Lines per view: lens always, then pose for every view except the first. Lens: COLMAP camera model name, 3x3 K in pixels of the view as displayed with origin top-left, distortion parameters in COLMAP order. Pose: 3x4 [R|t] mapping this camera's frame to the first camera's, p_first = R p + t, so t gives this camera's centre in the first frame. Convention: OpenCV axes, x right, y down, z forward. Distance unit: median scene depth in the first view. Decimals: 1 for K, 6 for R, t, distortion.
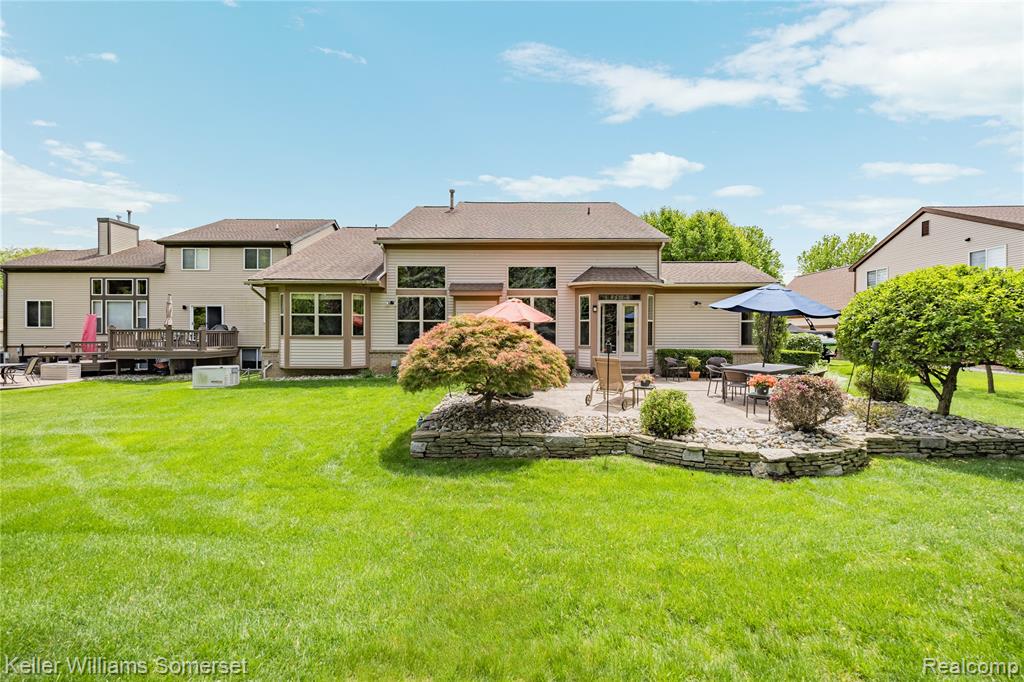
lens RADIAL K [[408.0, 0, 509.5], [0, 408.0, 338.2], [0, 0, 1]] dist [0.002607, -0.000258]
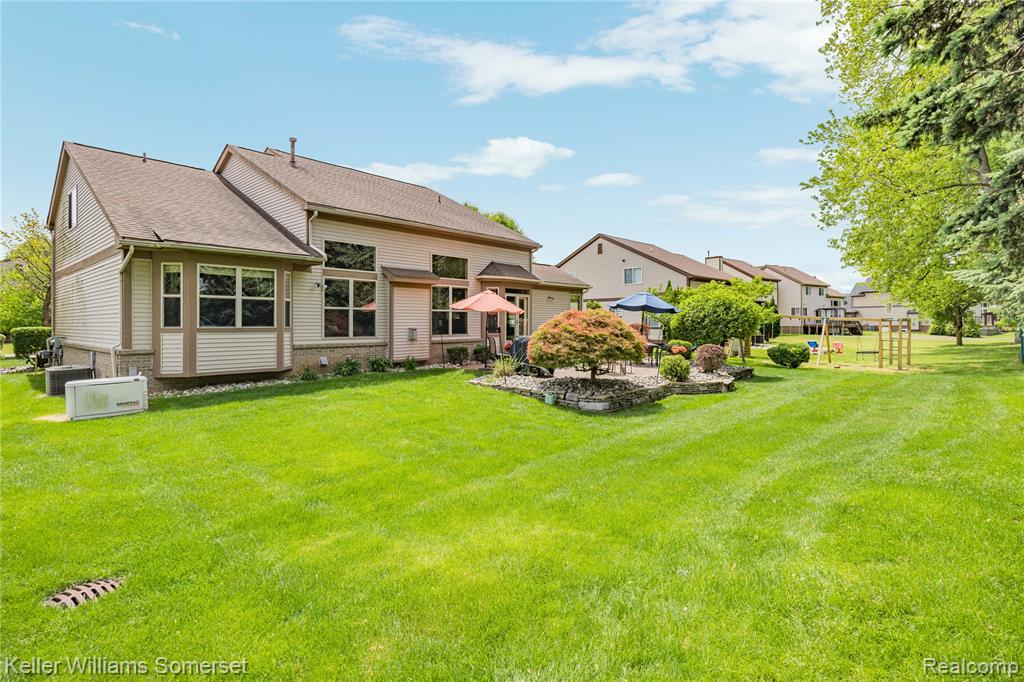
lens RADIAL K [[519.2, 0, 513.7], [0, 519.2, 335.9], [0, 0, 1]] dist [0.000287, -0.000528]
pose [[0.659754, -0.021950, 0.751161, -0.836877], [0.010807, 0.999747, 0.019722, -0.003475], [-0.751404, -0.004894, 0.659824, 0.041026]]
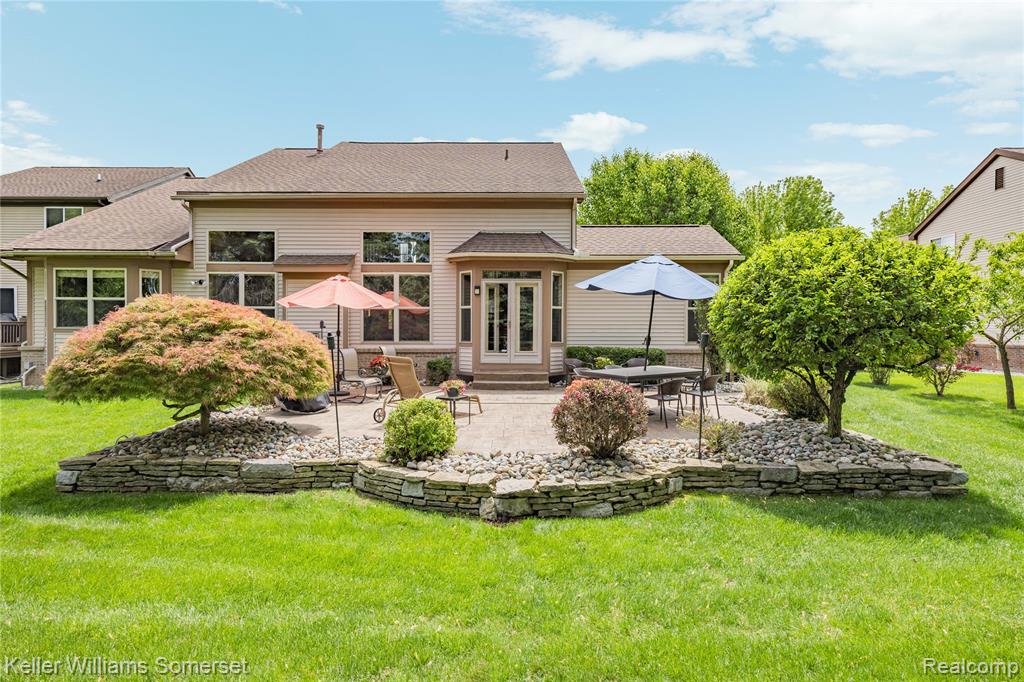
lens RADIAL K [[573.9, 0, 513.4], [0, 573.9, 339.8], [0, 0, 1]] dist [0.003938, -0.001649]
pose [[0.999938, 0.001695, -0.010991, 0.285002], [-0.001608, 0.999967, 0.007908, 0.005954], [0.011004, -0.007890, 0.999908, -0.007916]]
